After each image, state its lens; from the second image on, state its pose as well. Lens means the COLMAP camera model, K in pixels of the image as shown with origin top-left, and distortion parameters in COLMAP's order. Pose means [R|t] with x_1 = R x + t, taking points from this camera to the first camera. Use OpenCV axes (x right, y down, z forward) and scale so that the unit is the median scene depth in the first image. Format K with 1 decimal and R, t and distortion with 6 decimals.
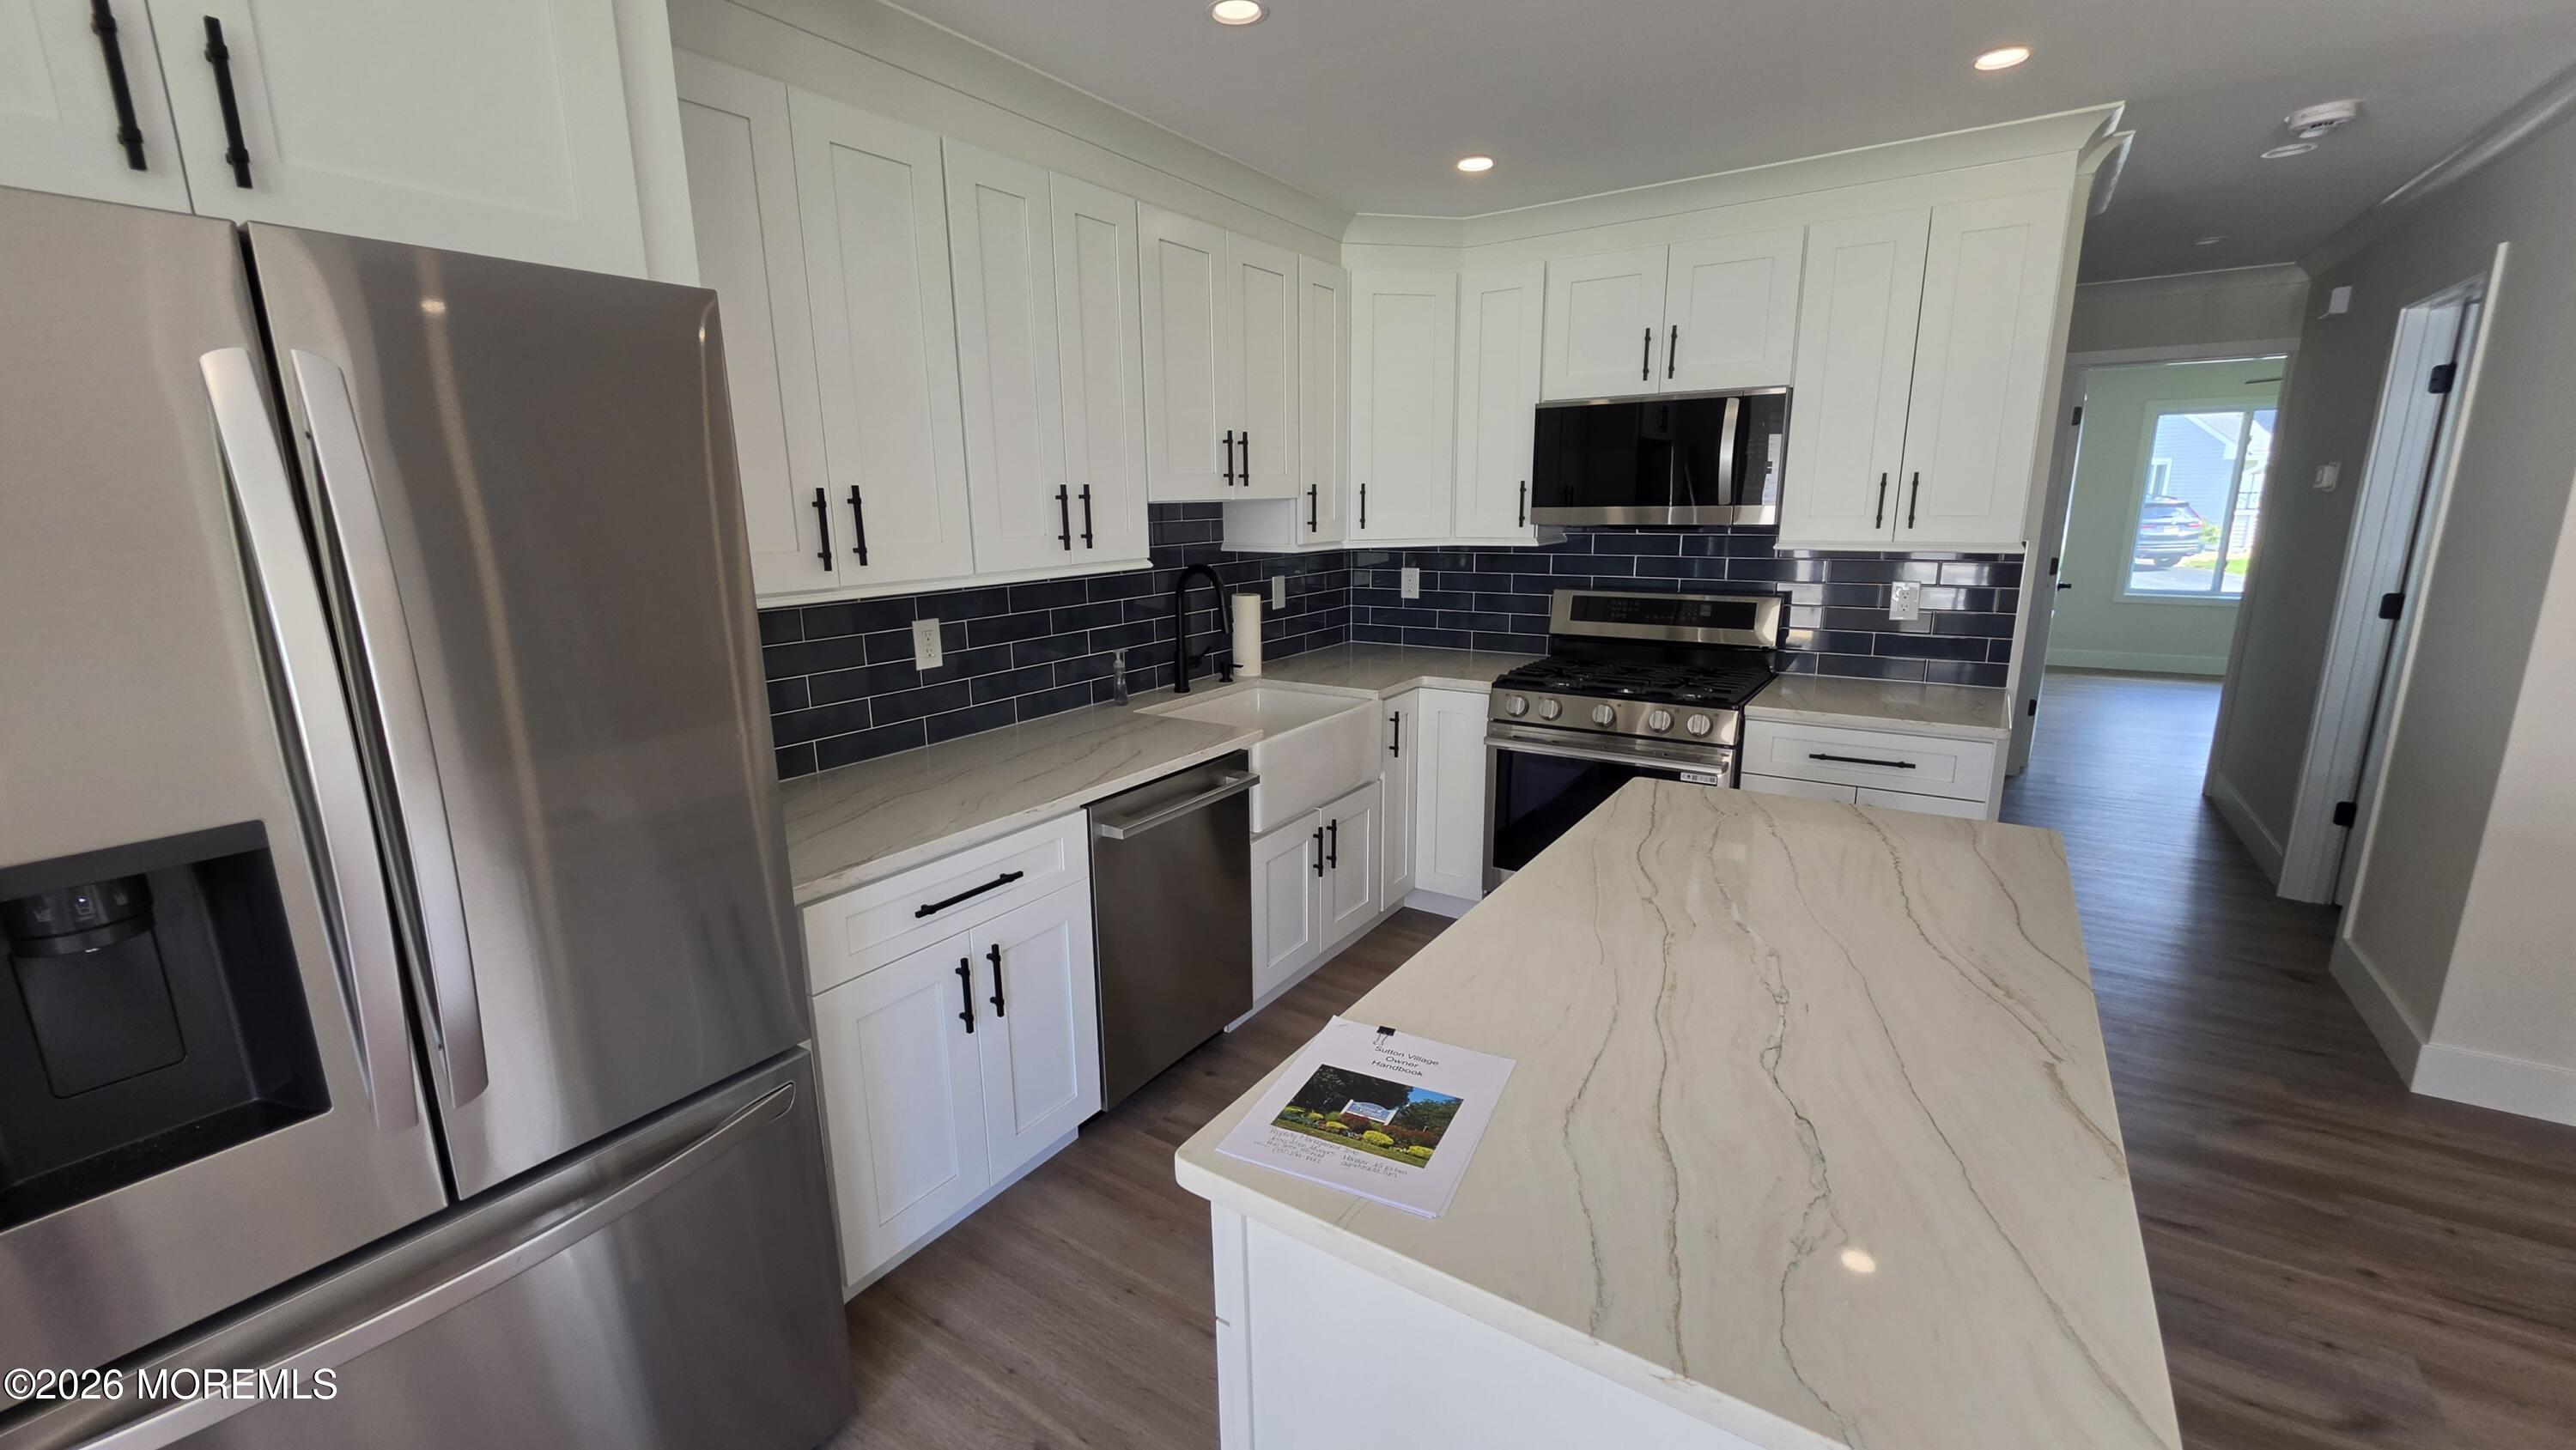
lens RADIAL K [[1035.3, 0, 1269.7], [0, 1035.3, 734.6], [0, 0, 1]] dist [0.001690, -0.000962]
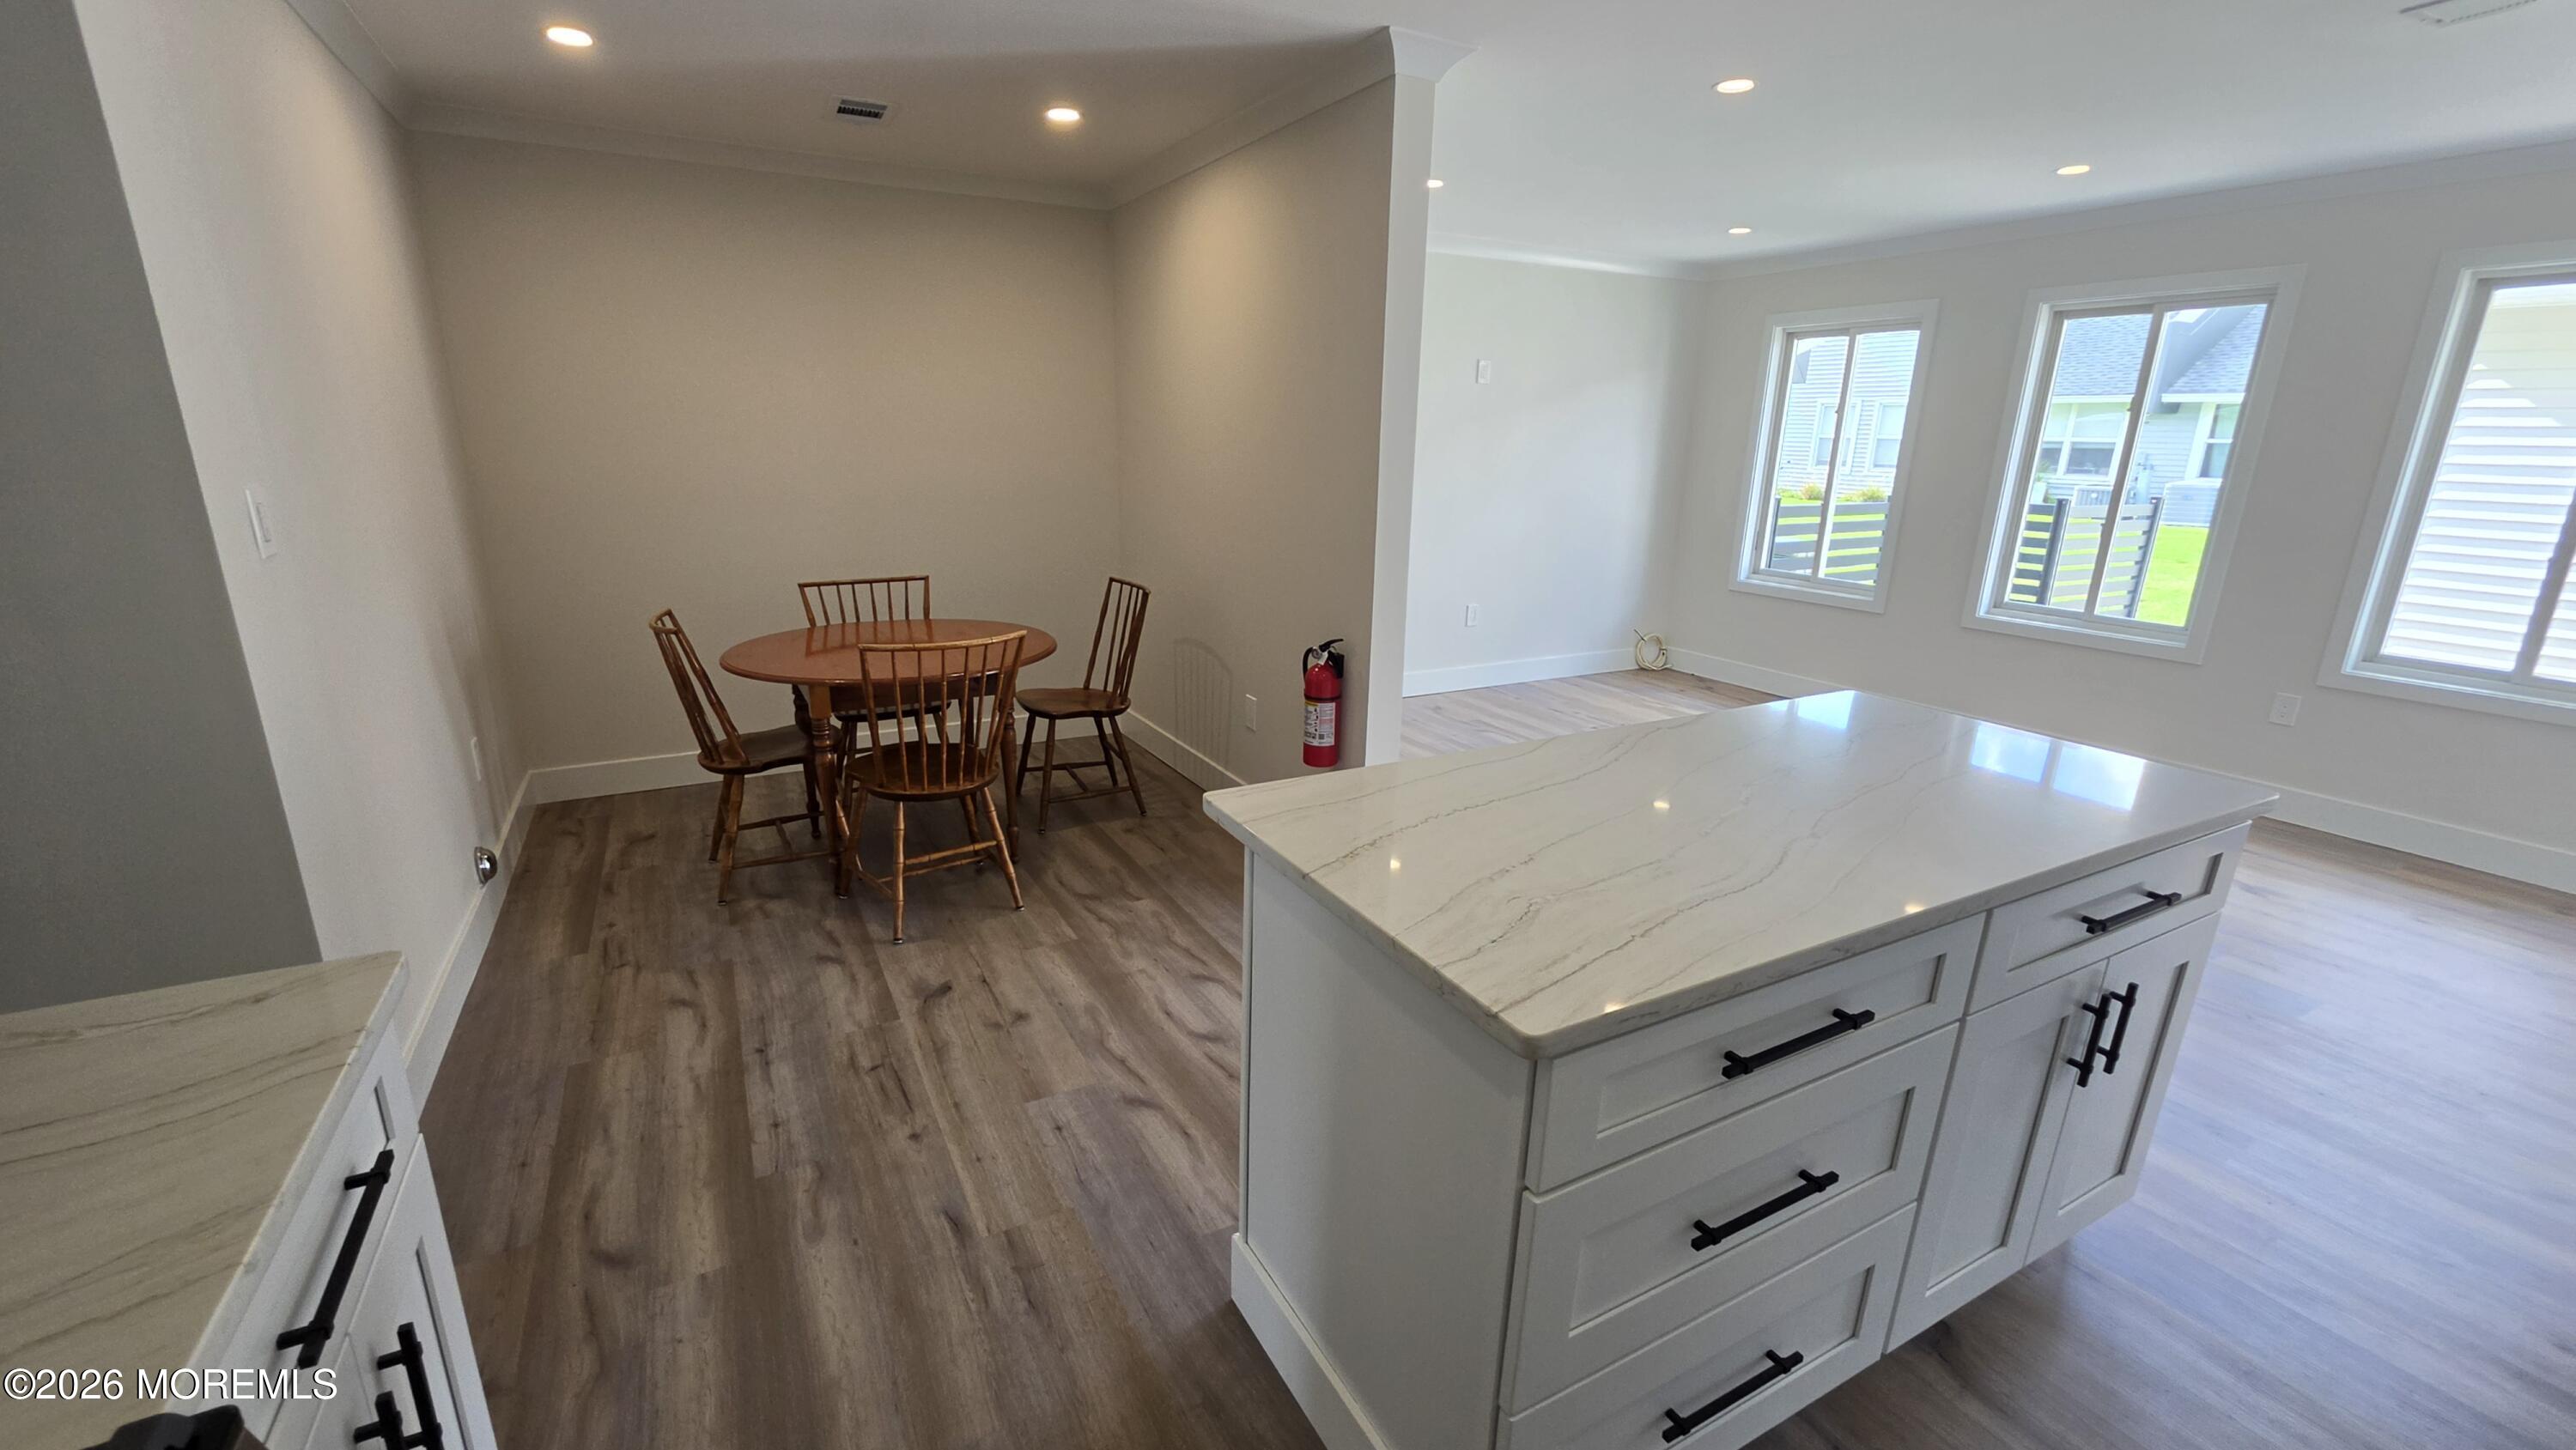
lens RADIAL K [[1035.3, 0, 1259.0], [0, 1035.3, 724.8], [0, 0, 1]] dist [0.001690, -0.000962]
pose [[-0.876585, -0.129731, 0.463432, 0.188321], [0.107364, 0.885992, 0.451100, -0.197500], [-0.469119, 0.445184, -0.762718, 0.926228]]
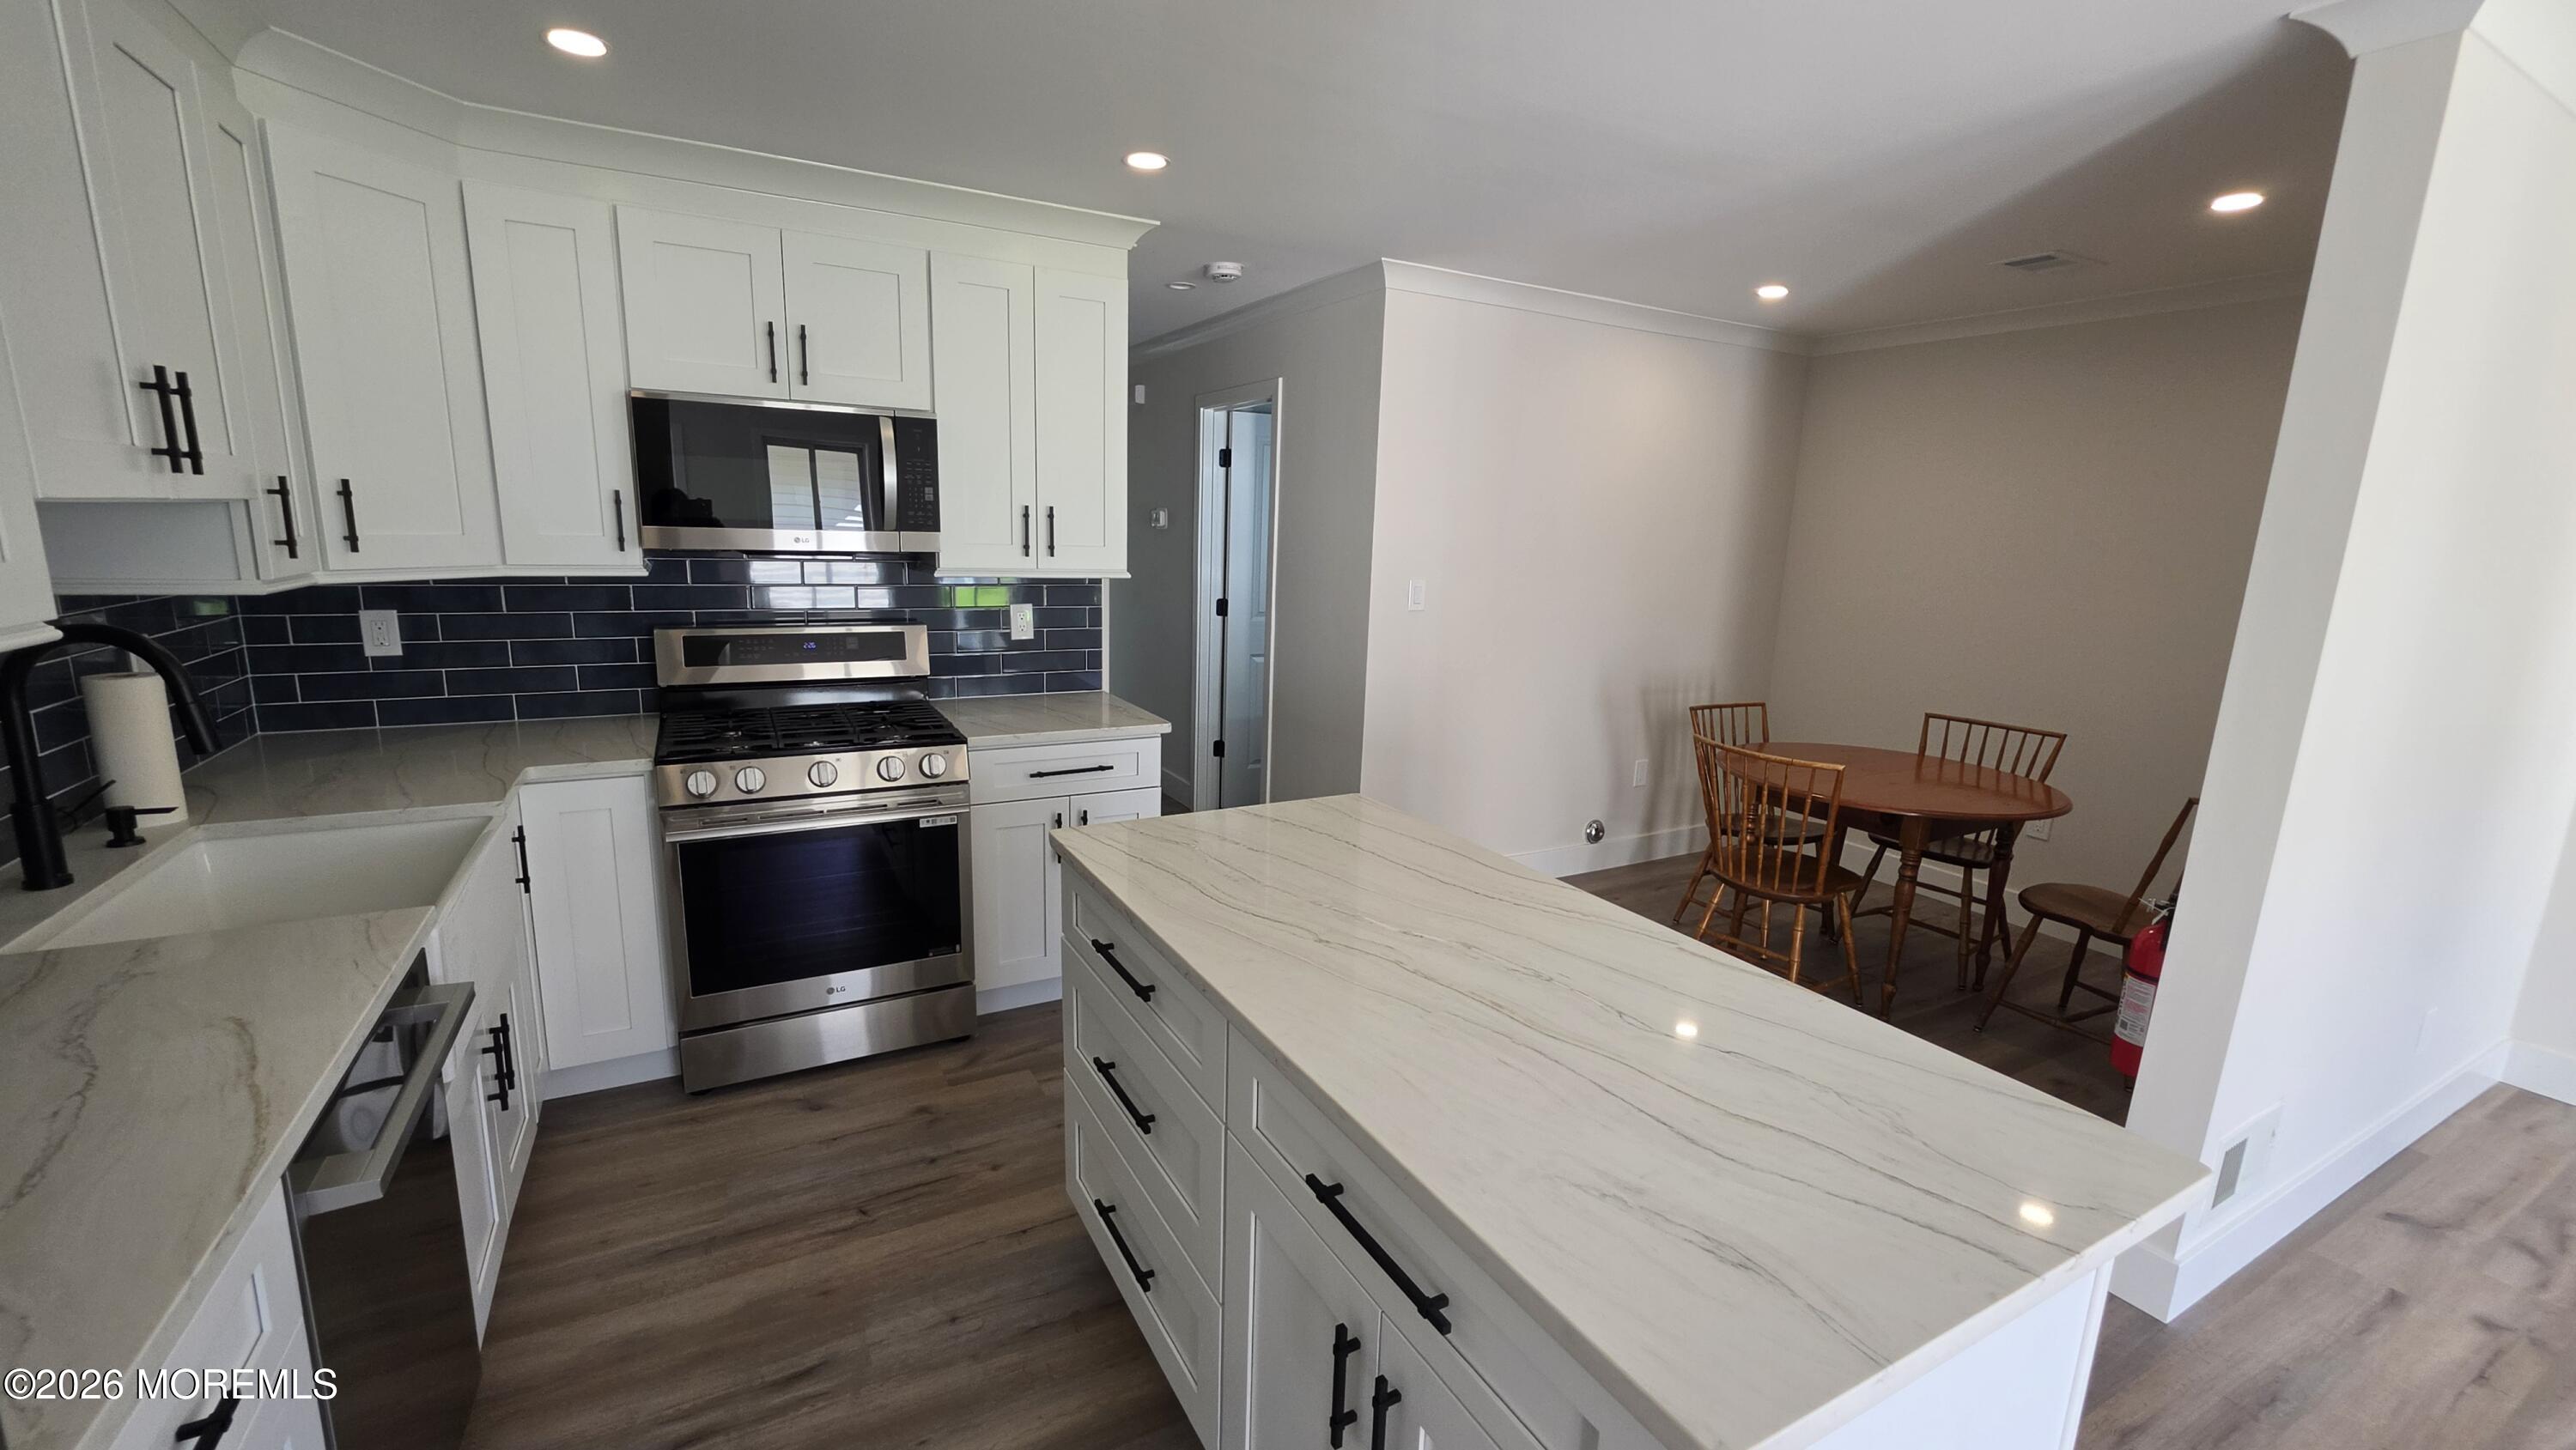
lens RADIAL K [[1035.3, 0, 1270.4], [0, 1035.3, 734.6], [0, 0, 1]] dist [0.001690, -0.000962]
pose [[0.466111, -0.148682, 0.872144, -0.239520], [0.161246, 0.983544, 0.081497, -0.060208], [-0.869908, 0.102643, 0.482415, 0.264255]]
